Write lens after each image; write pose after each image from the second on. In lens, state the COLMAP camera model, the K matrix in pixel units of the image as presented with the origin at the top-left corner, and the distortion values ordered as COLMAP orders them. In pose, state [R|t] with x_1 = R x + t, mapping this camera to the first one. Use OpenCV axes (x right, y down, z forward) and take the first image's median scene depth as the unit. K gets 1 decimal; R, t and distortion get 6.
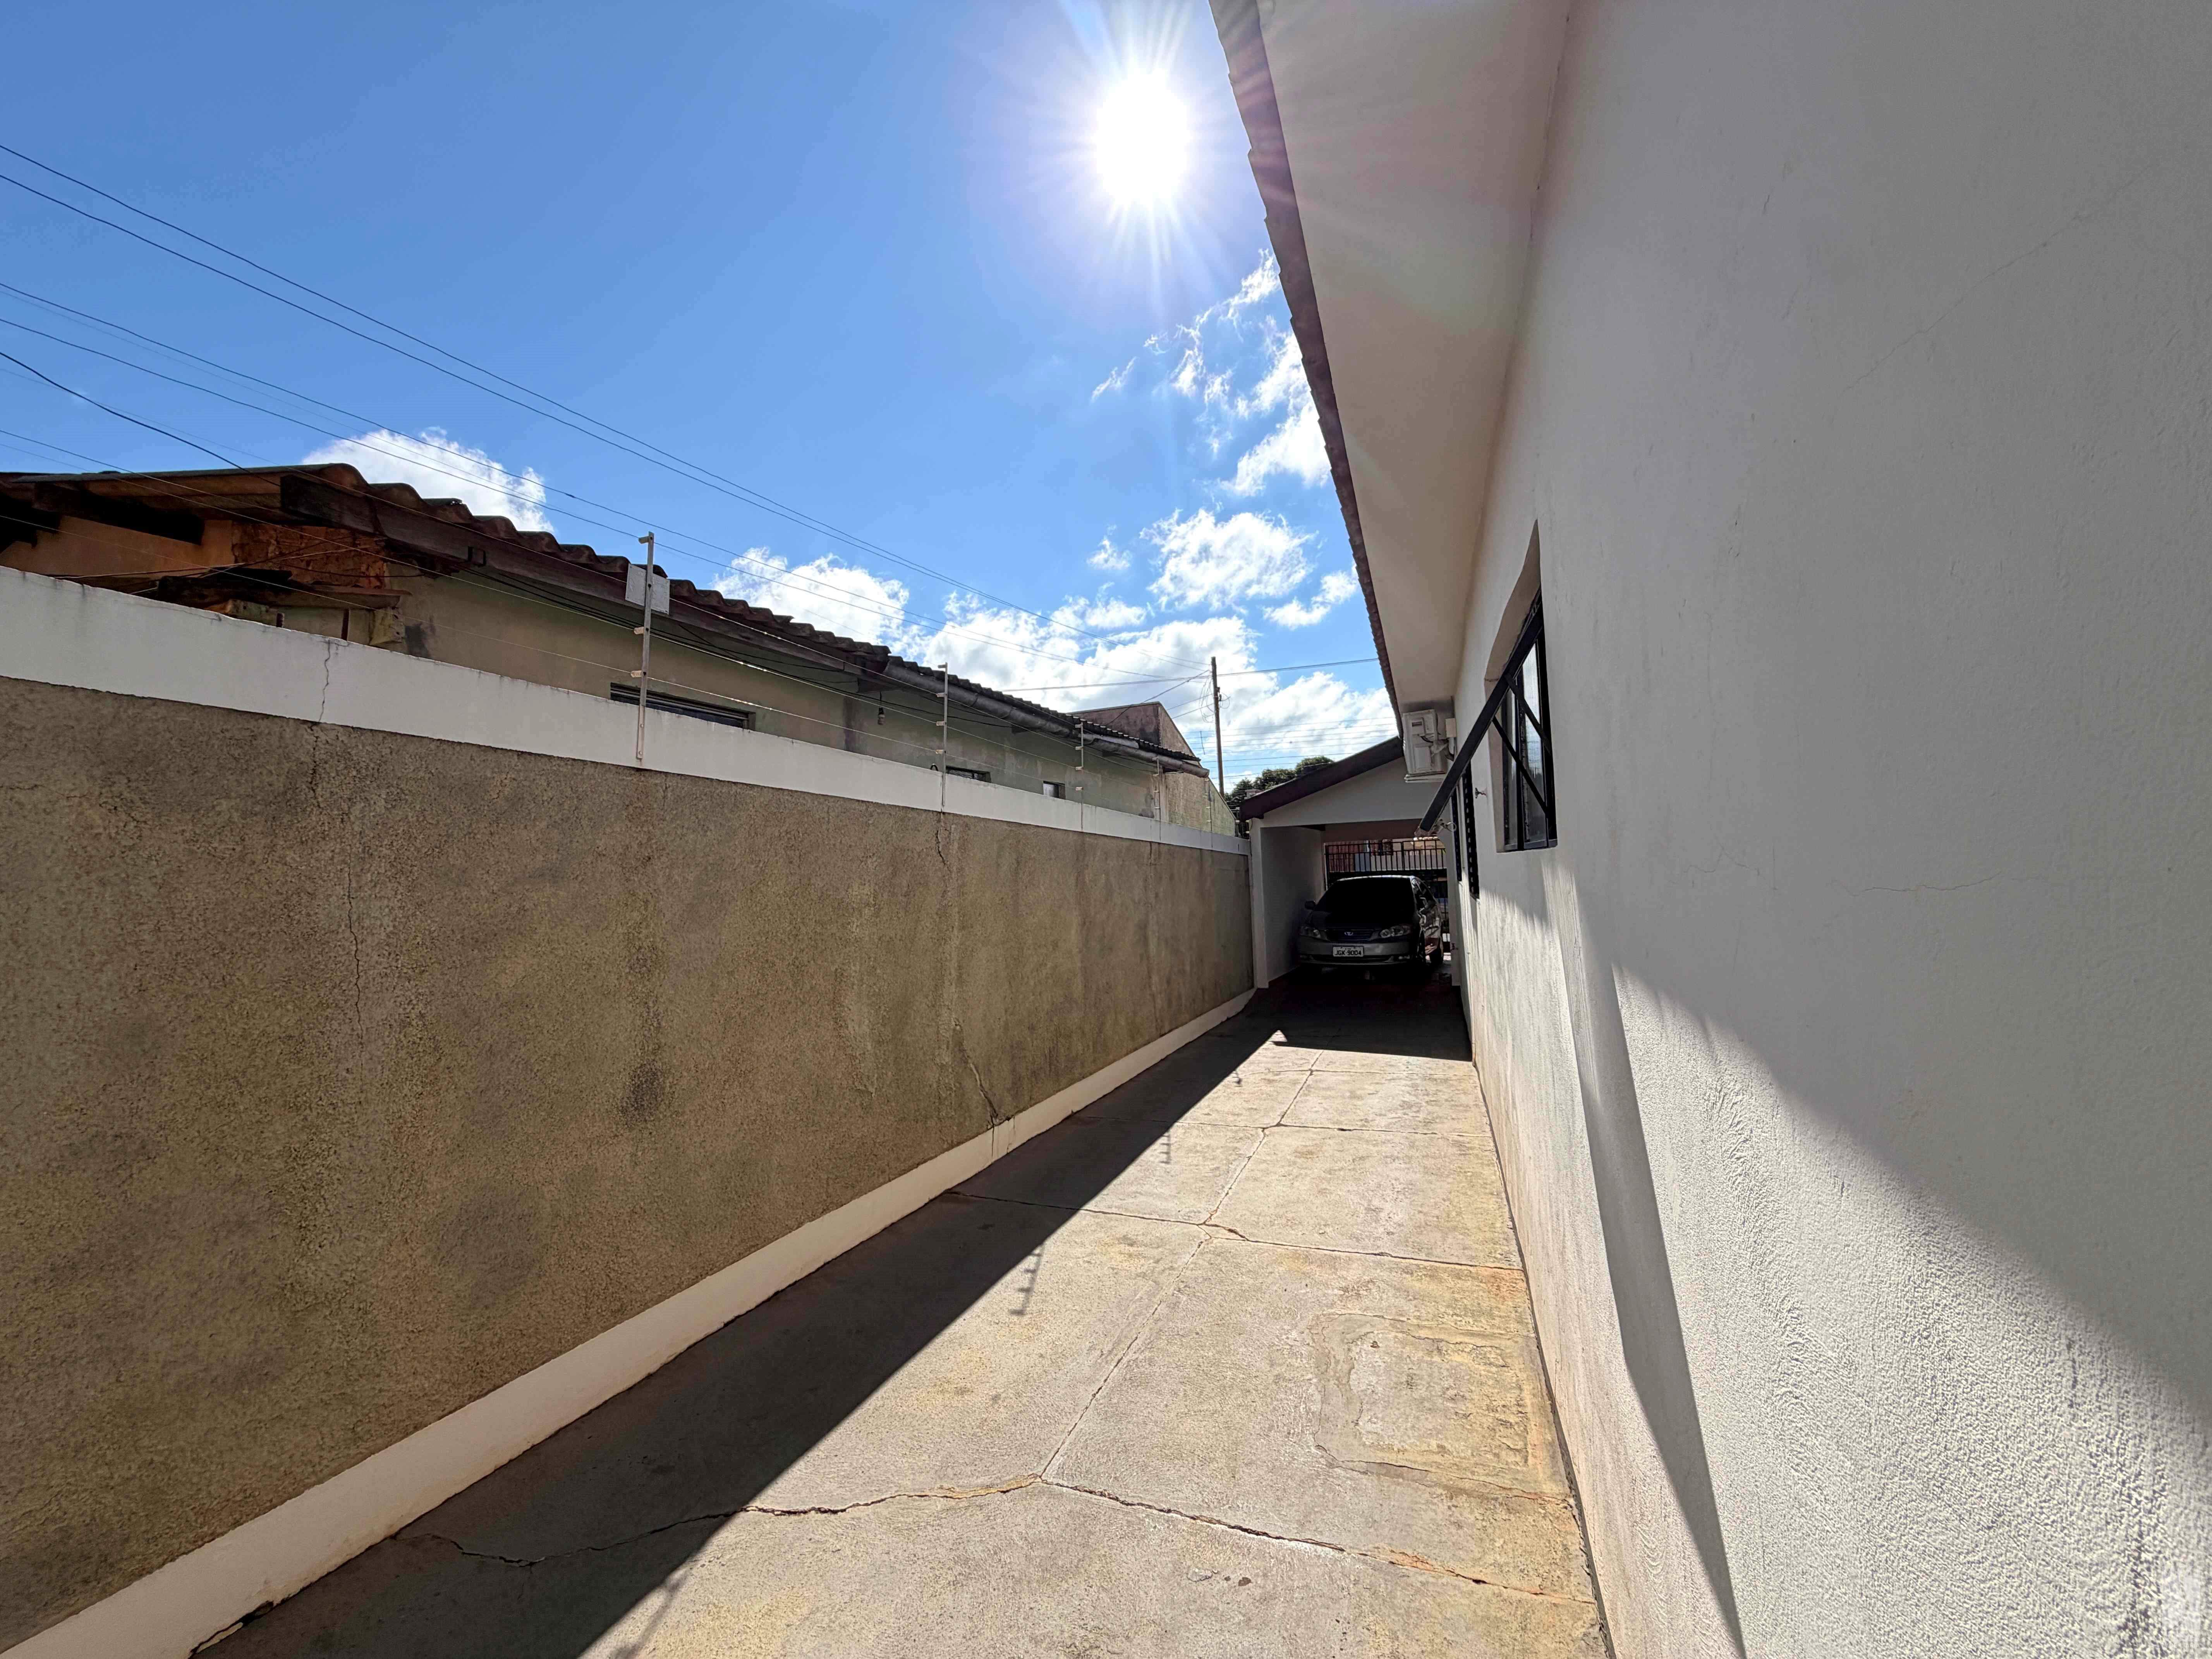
lens RADIAL K [[881.0, 0, 1104.6], [0, 881.0, 827.7], [0, 0, 1]] dist [-0.000801, 0.000116]
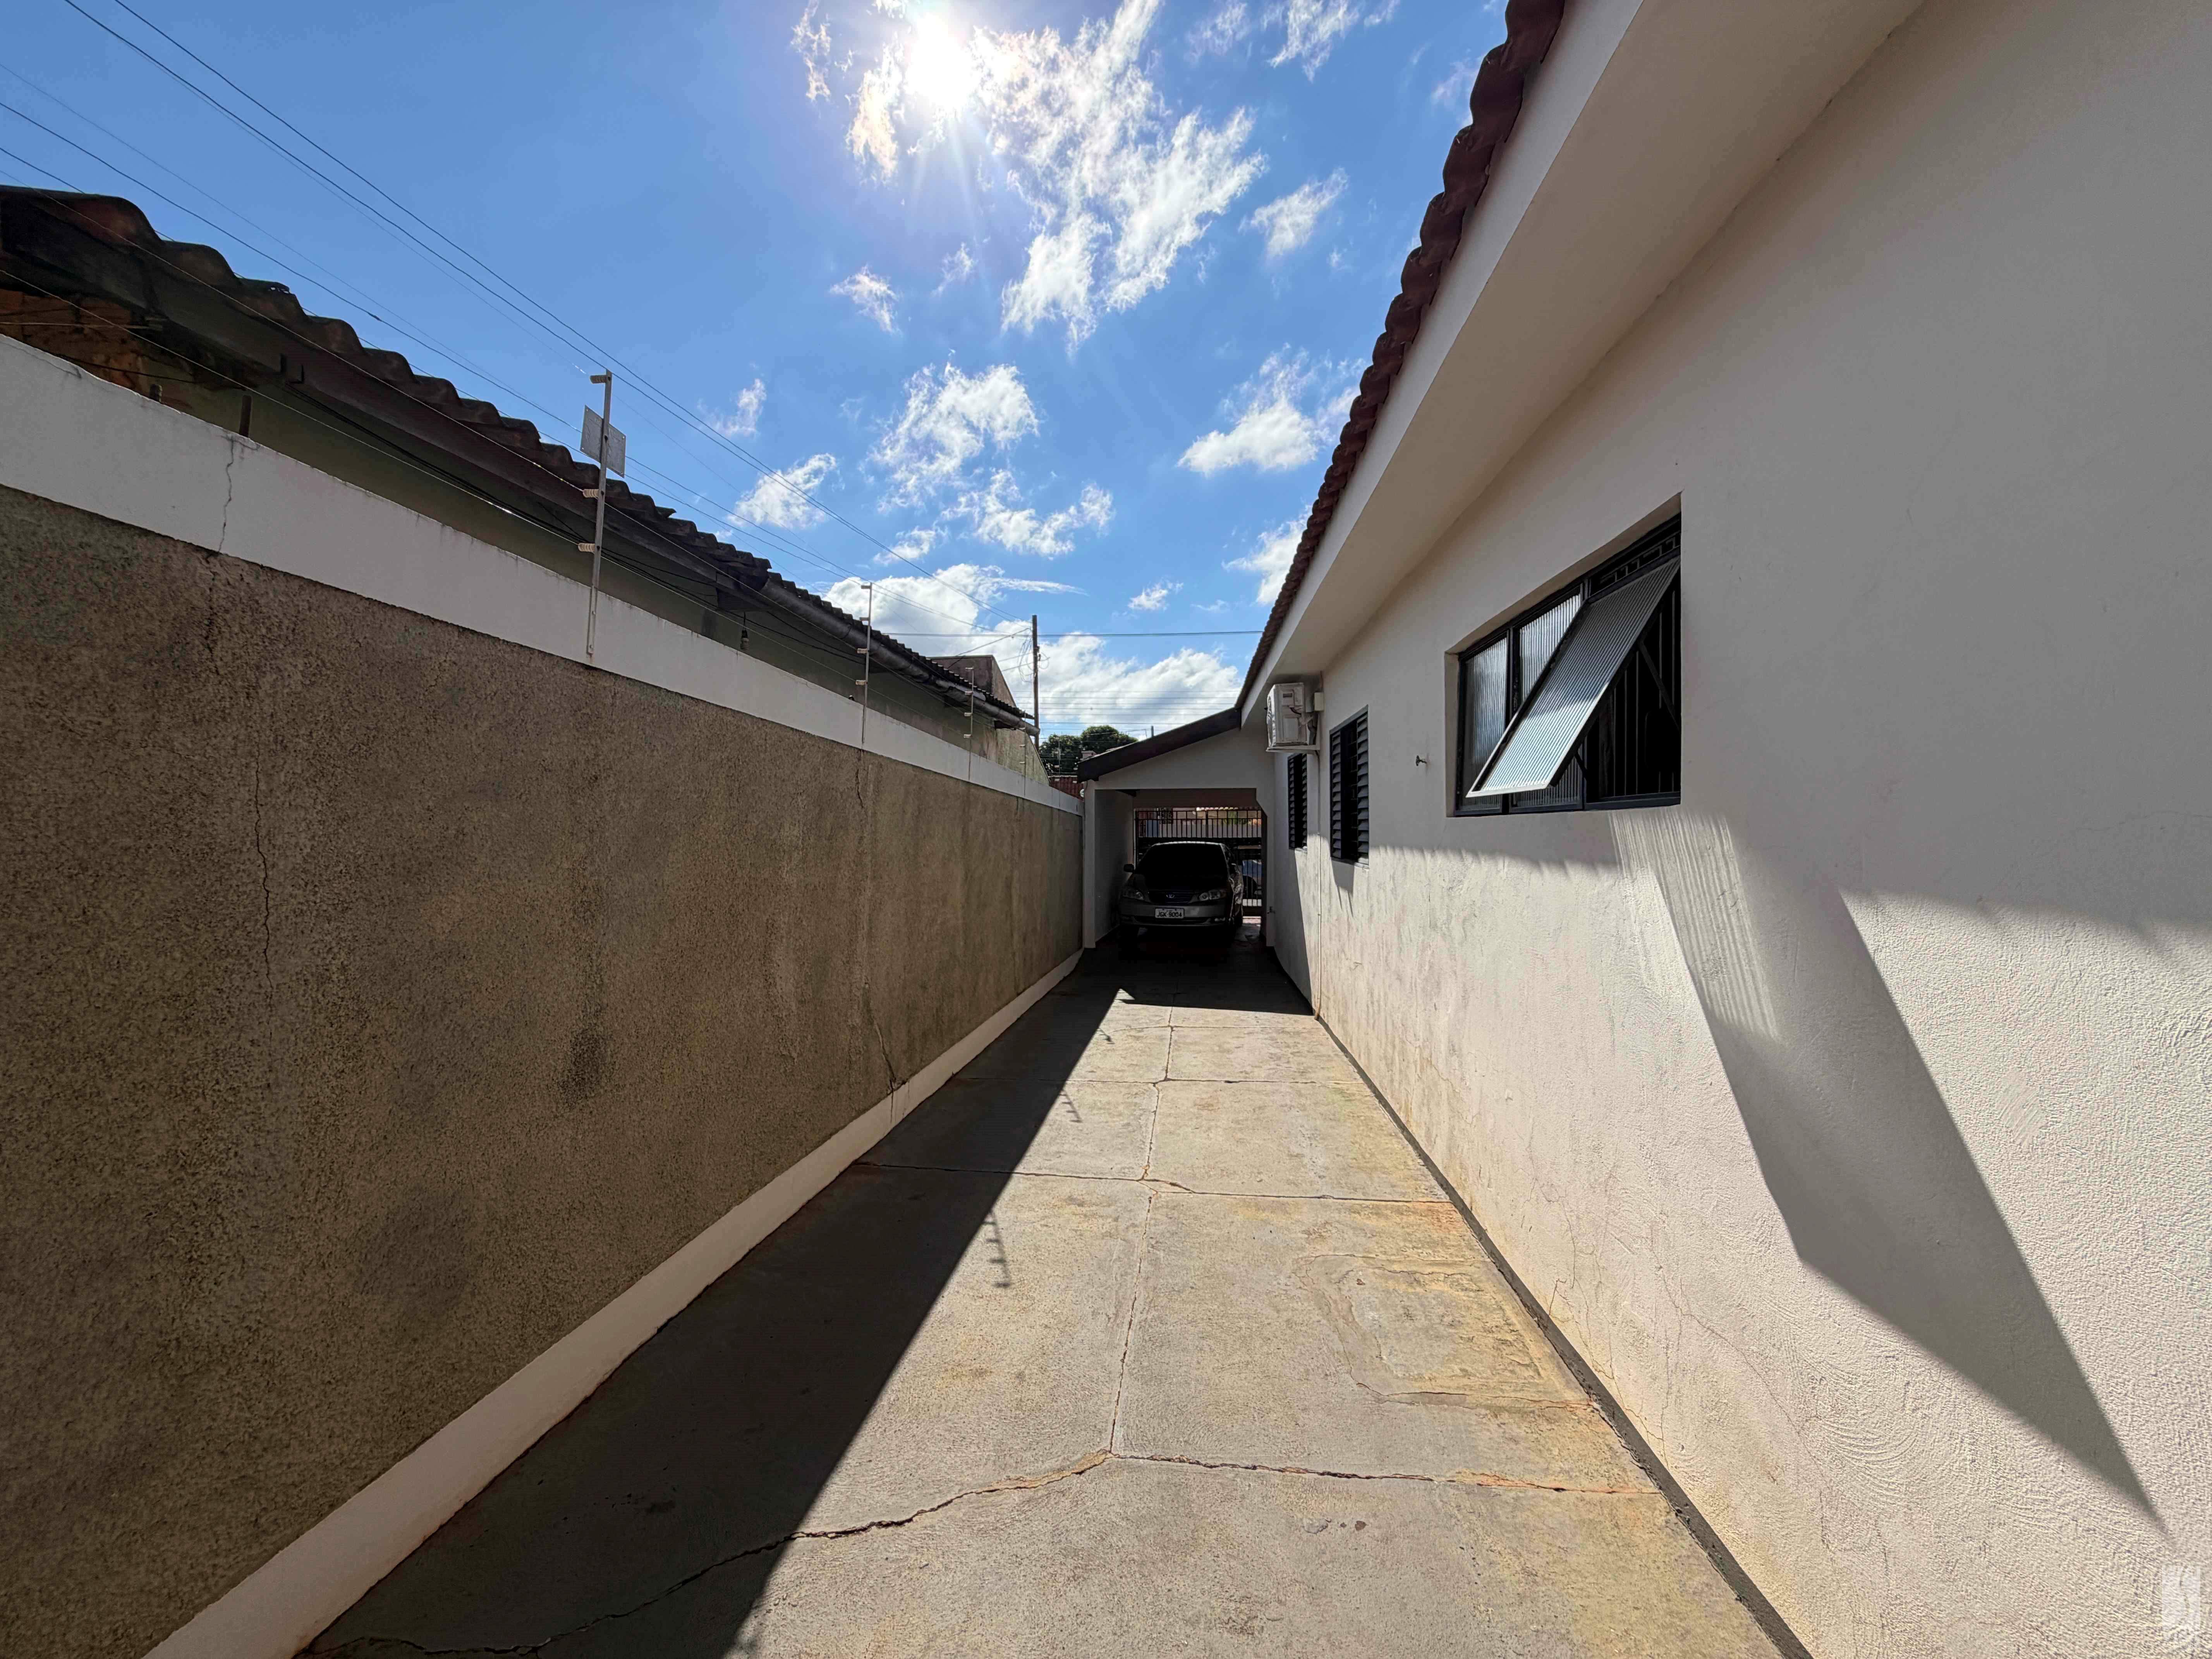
lens RADIAL K [[881.0, 0, 1104.6], [0, 881.0, 827.7], [0, 0, 1]] dist [-0.000801, 0.000116]
pose [[0.966184, 0.038658, 0.254939, -0.274801], [-0.049301, 0.998153, 0.035490, 0.028768], [-0.253097, -0.046859, 0.966306, 0.096013]]
